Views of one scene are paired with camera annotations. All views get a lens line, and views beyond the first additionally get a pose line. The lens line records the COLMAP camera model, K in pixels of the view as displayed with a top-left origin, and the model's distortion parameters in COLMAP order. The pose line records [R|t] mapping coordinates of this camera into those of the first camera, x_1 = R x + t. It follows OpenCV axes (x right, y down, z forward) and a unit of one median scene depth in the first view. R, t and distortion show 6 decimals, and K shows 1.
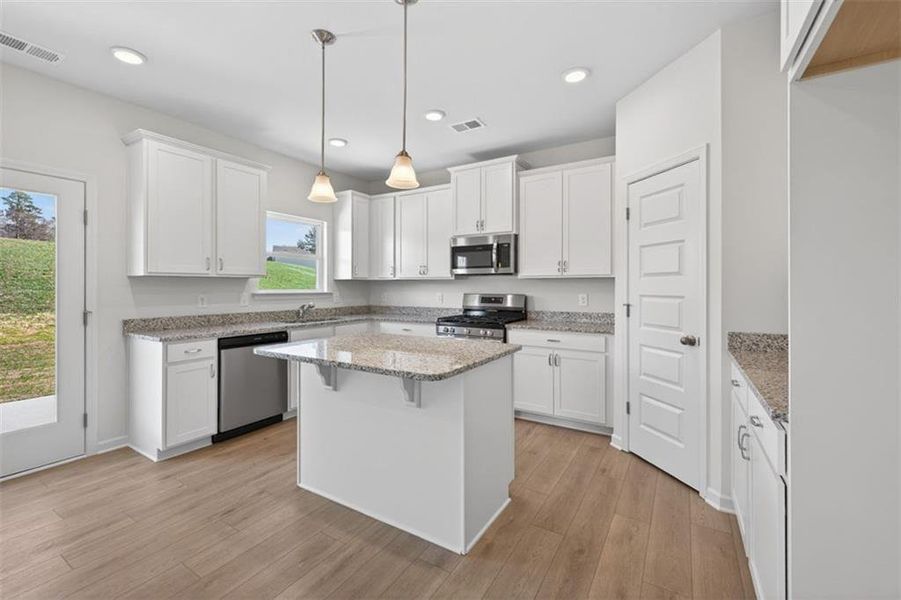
lens RADIAL K [[378.7, 0, 450.0], [0, 378.7, 296.5], [0, 0, 1]] dist [0.009441, -0.000865]
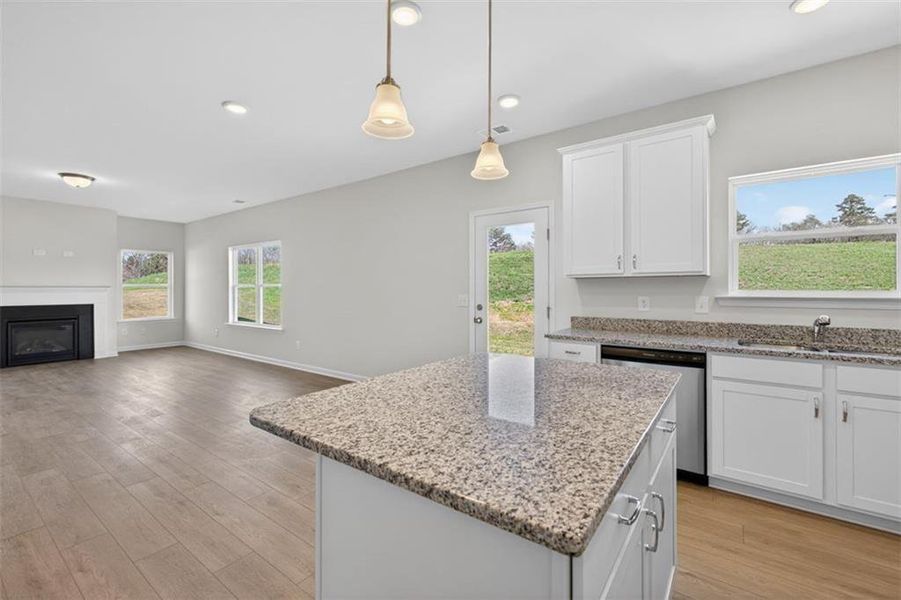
lens RADIAL K [[390.4, 0, 466.0], [0, 390.4, 291.1], [0, 0, 1]] dist [0.024134, -0.000182]
pose [[-0.053494, 0.006620, -0.998546, 0.281764], [-0.023928, 0.999682, 0.007909, -0.014110], [0.998281, 0.024316, -0.053318, 0.605500]]
